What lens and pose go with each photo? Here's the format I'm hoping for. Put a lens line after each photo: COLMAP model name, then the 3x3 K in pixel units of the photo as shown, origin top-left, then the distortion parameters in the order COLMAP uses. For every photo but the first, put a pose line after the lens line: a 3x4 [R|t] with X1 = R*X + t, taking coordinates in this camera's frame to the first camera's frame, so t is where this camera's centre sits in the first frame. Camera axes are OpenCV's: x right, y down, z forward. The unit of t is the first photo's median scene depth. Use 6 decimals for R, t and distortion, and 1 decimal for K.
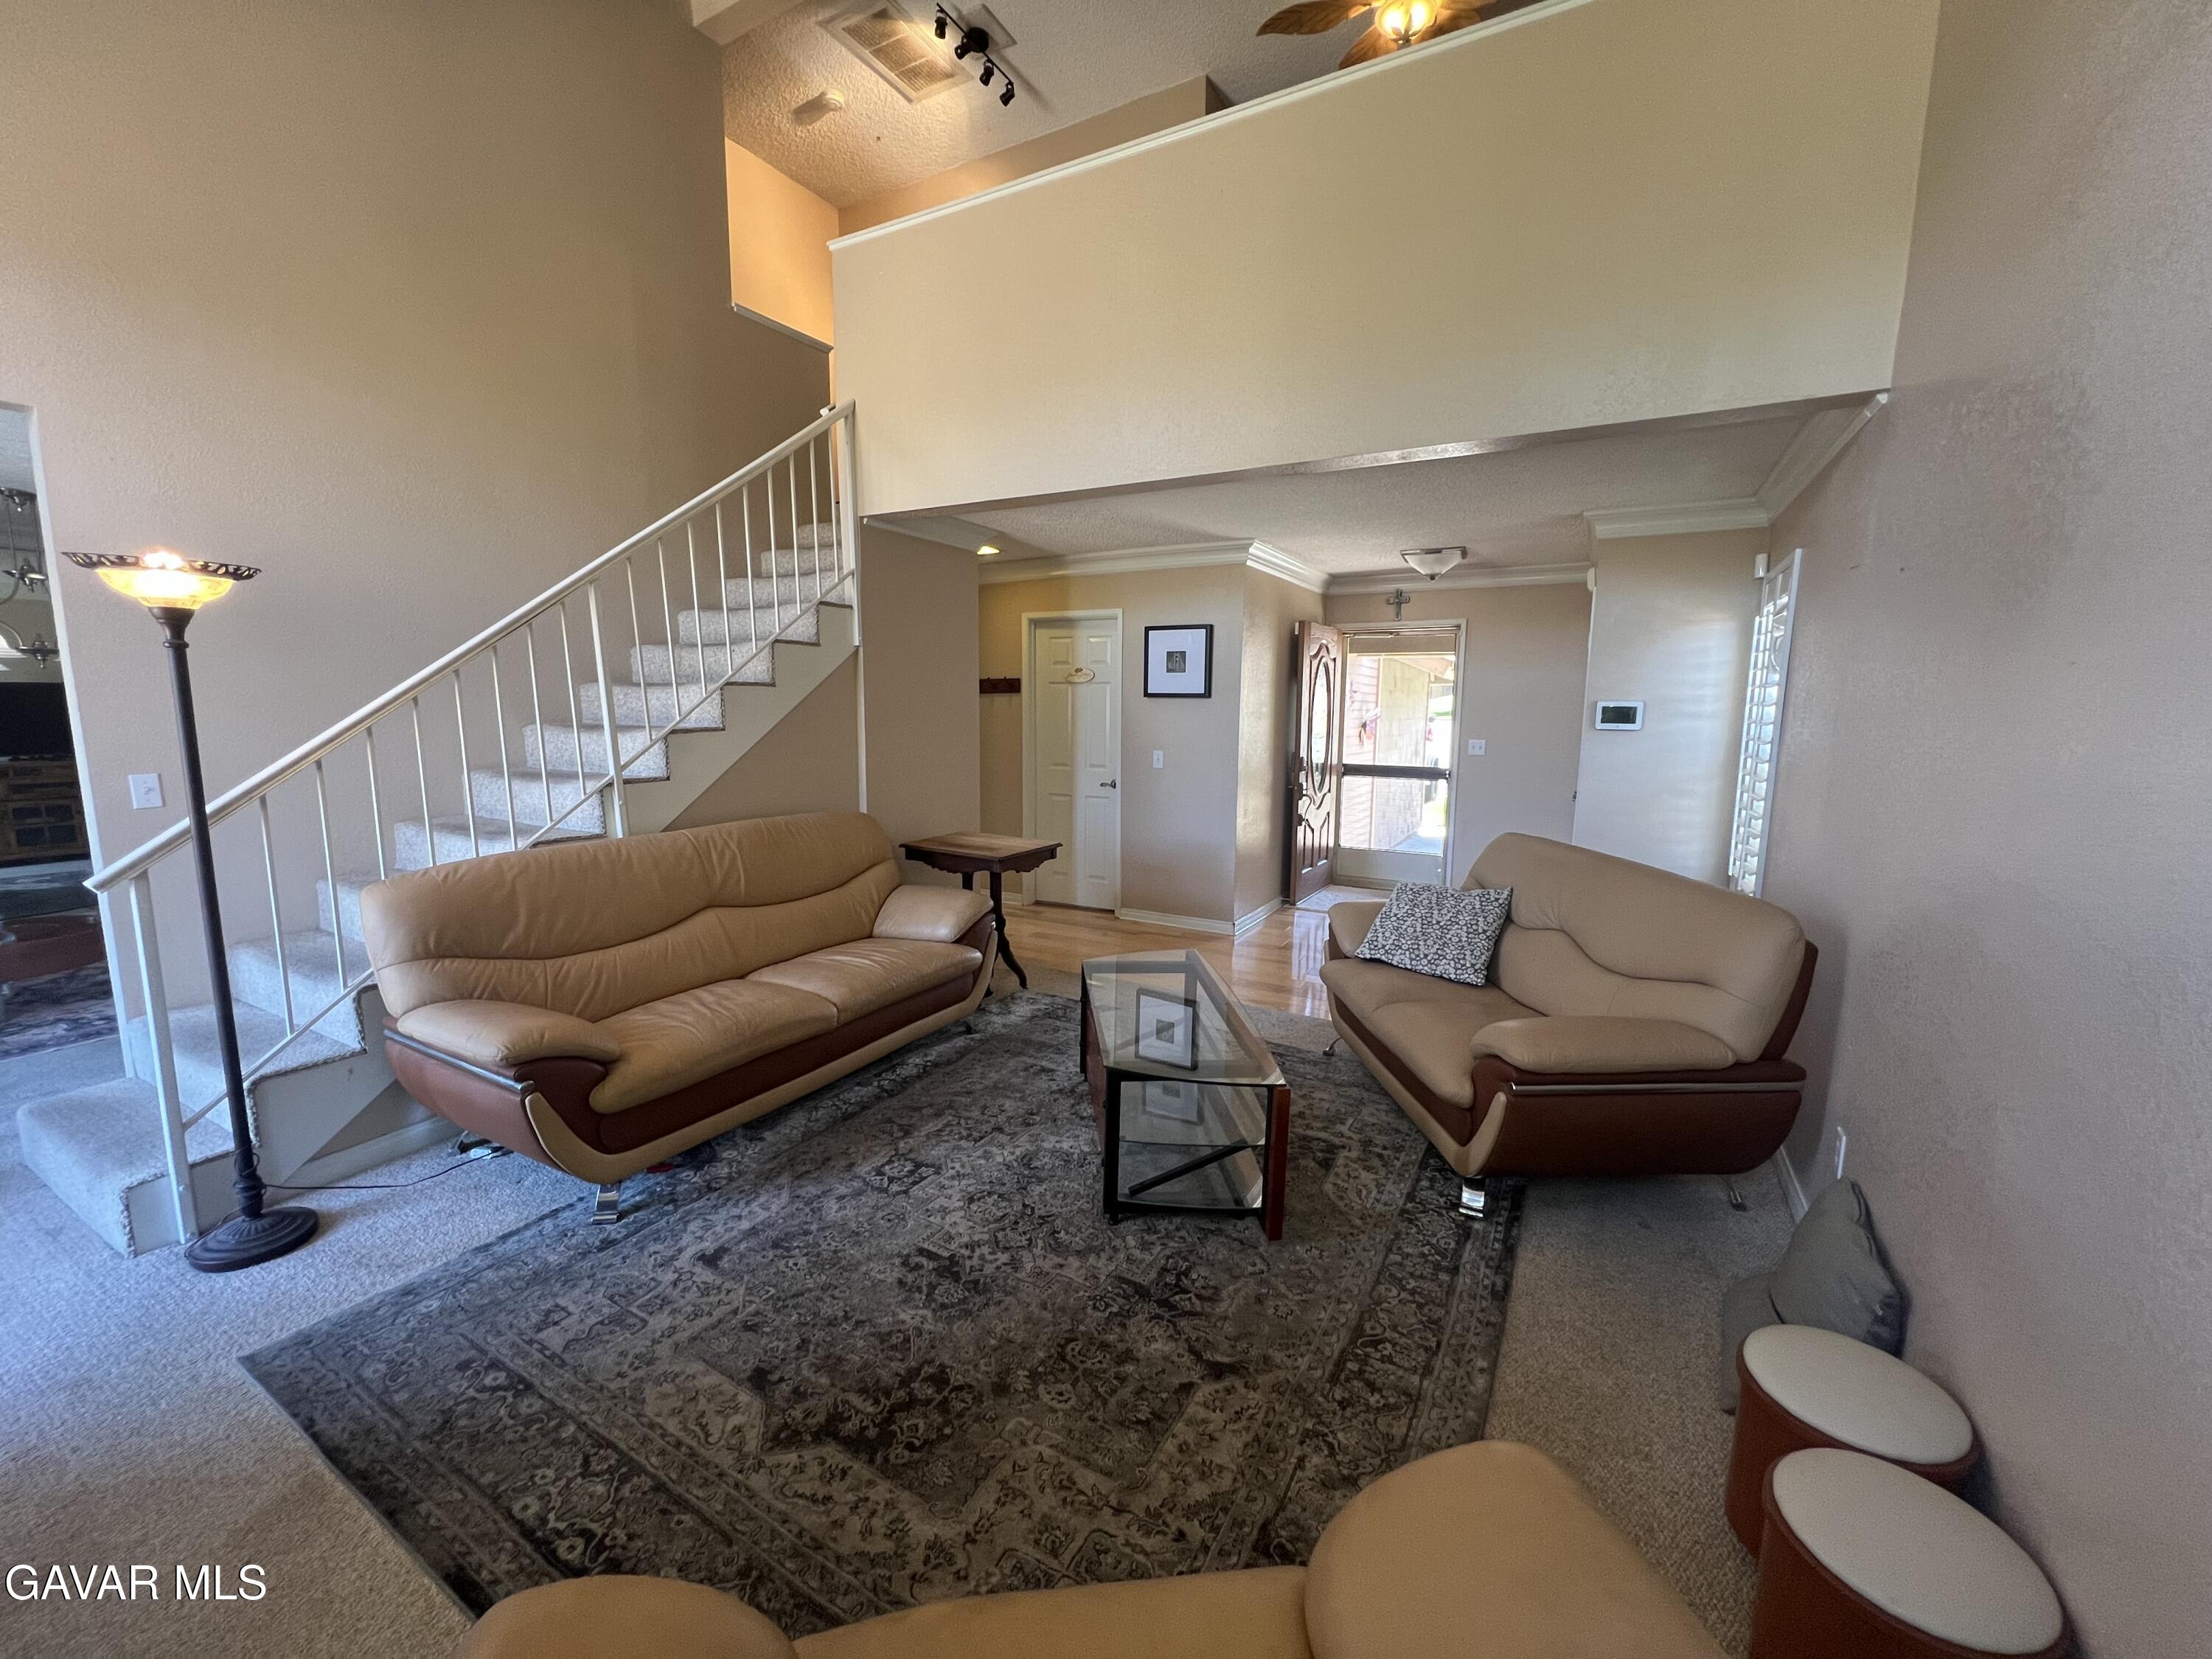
lens RADIAL K [[881.8, 0, 1095.8], [0, 881.8, 830.1], [0, 0, 1]] dist [-0.004346, 0.001184]
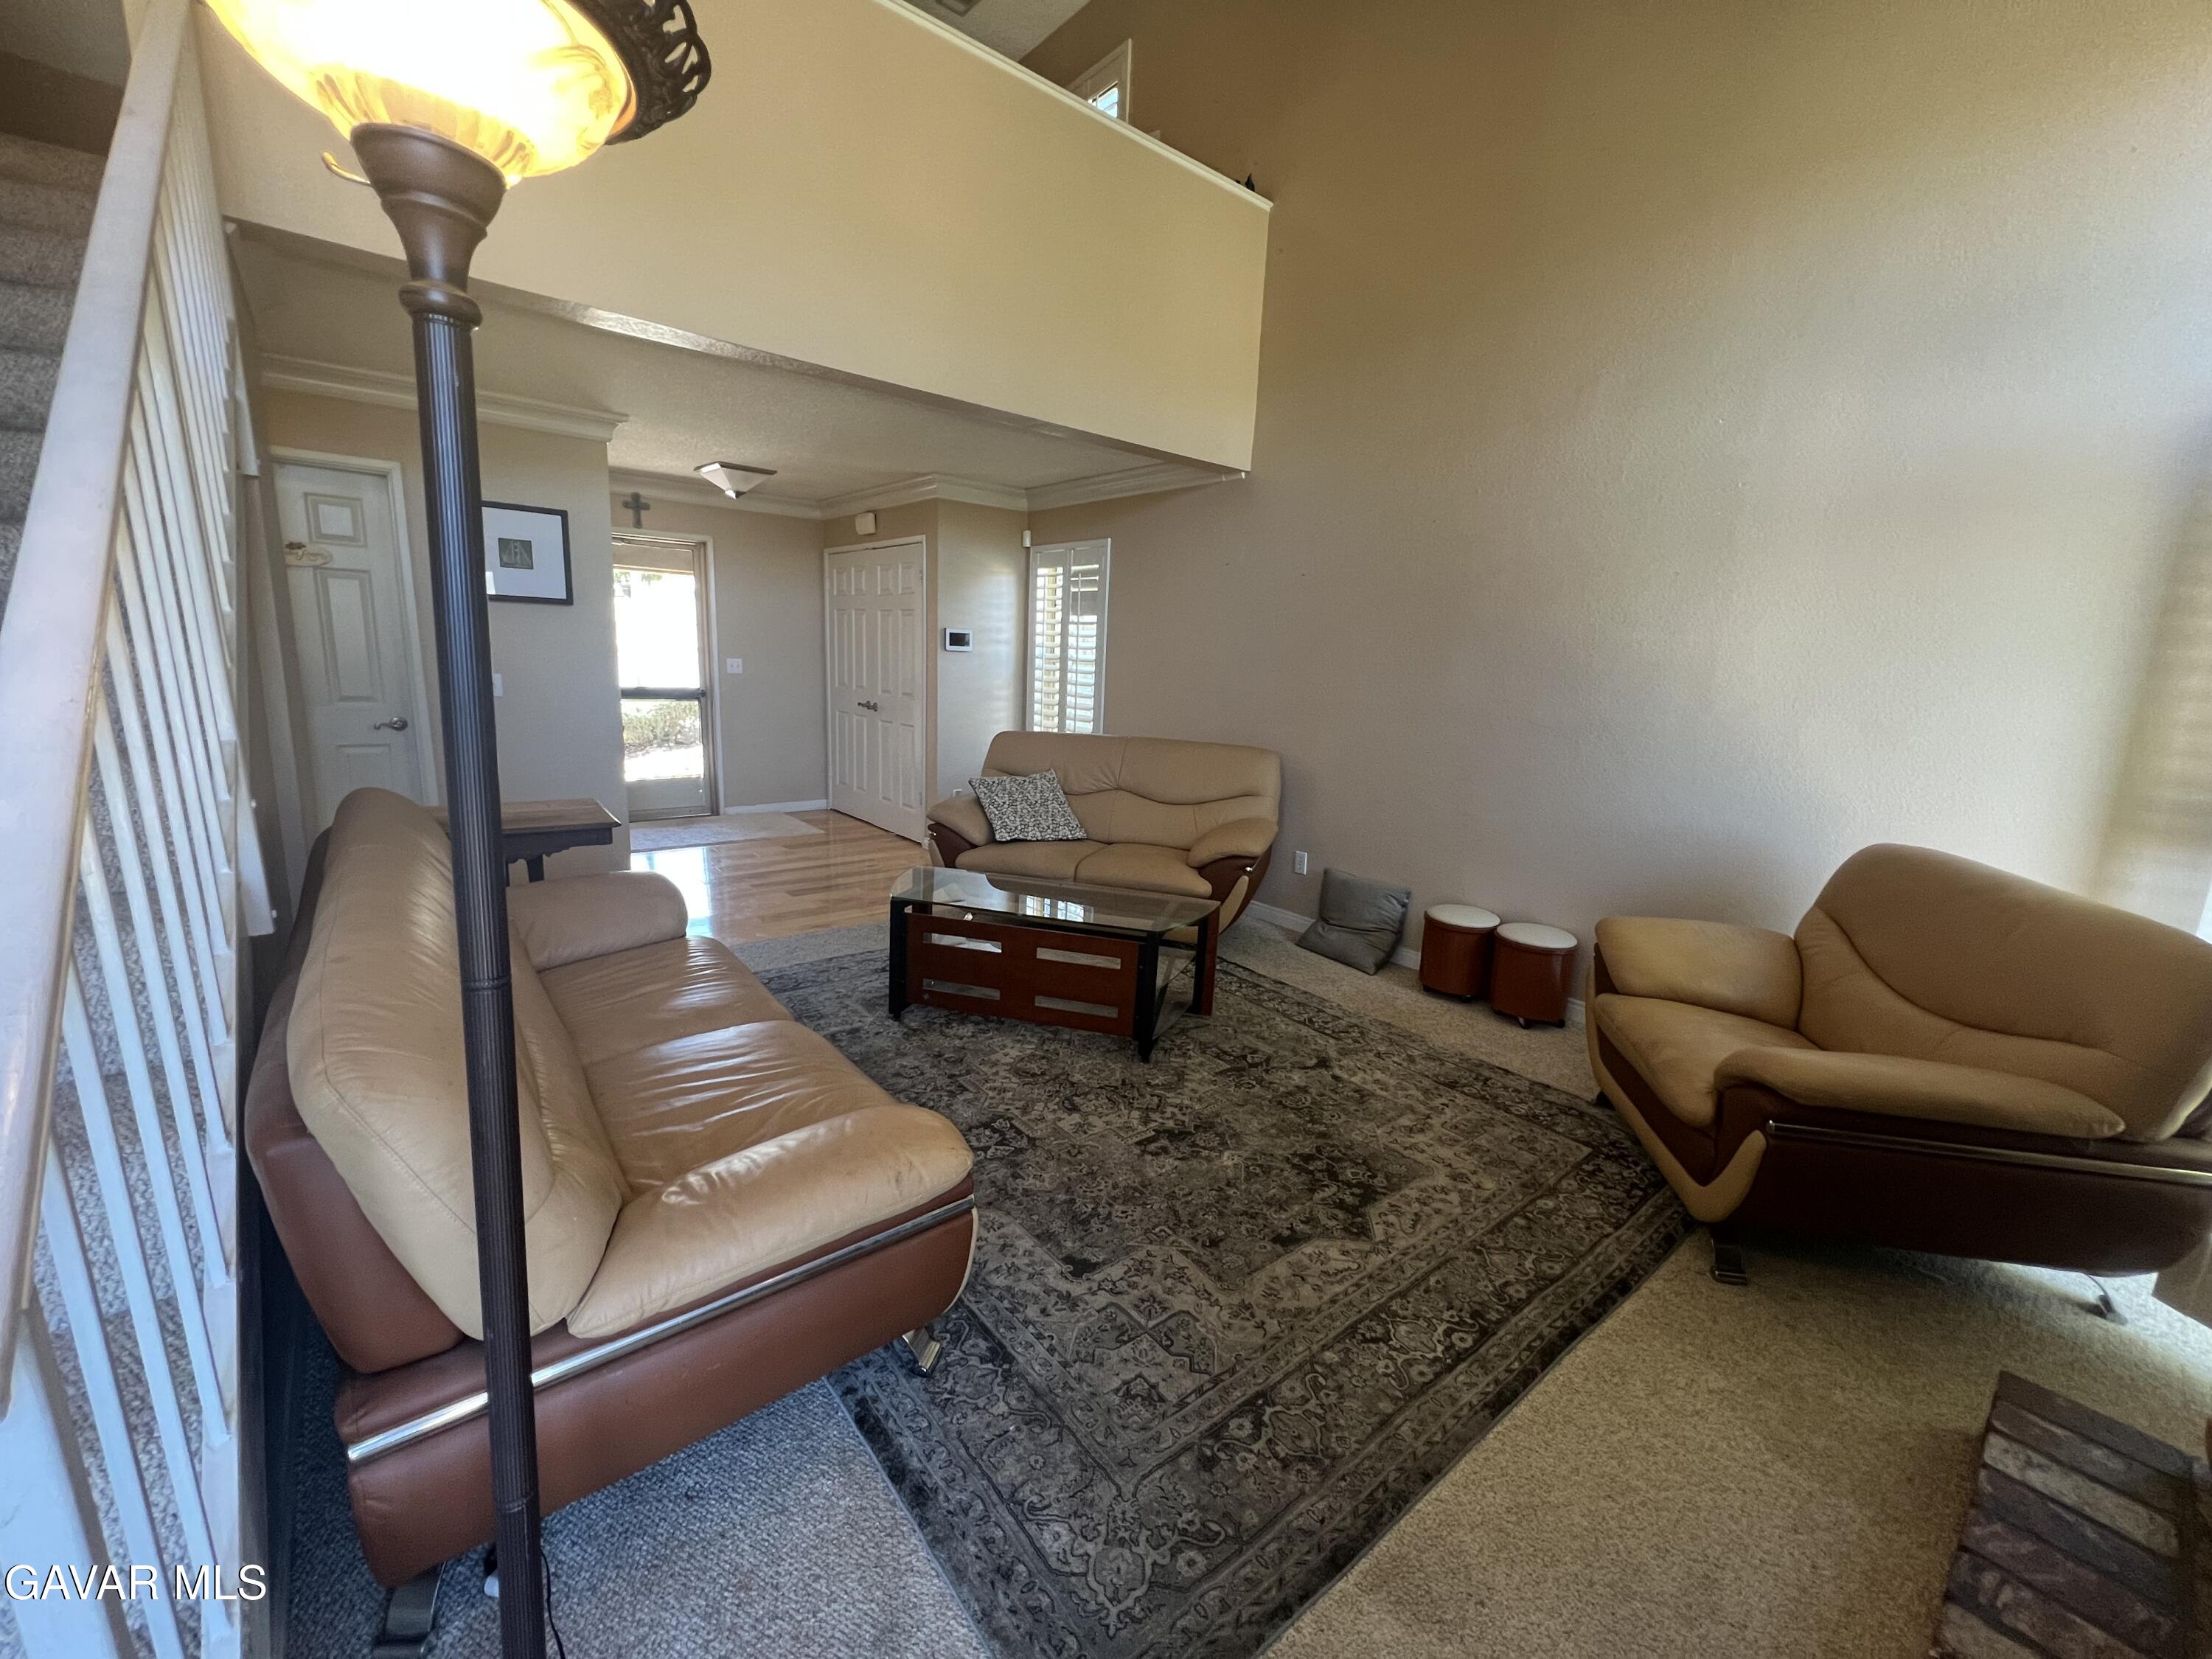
lens RADIAL K [[881.8, 0, 1094.6], [0, 881.8, 843.5], [0, 0, 1]] dist [-0.004346, 0.001184]
pose [[0.356220, -0.190404, 0.914797, -1.107580], [0.095261, 0.981318, 0.167155, -0.062192], [-0.929533, 0.027601, 0.367703, 0.637631]]
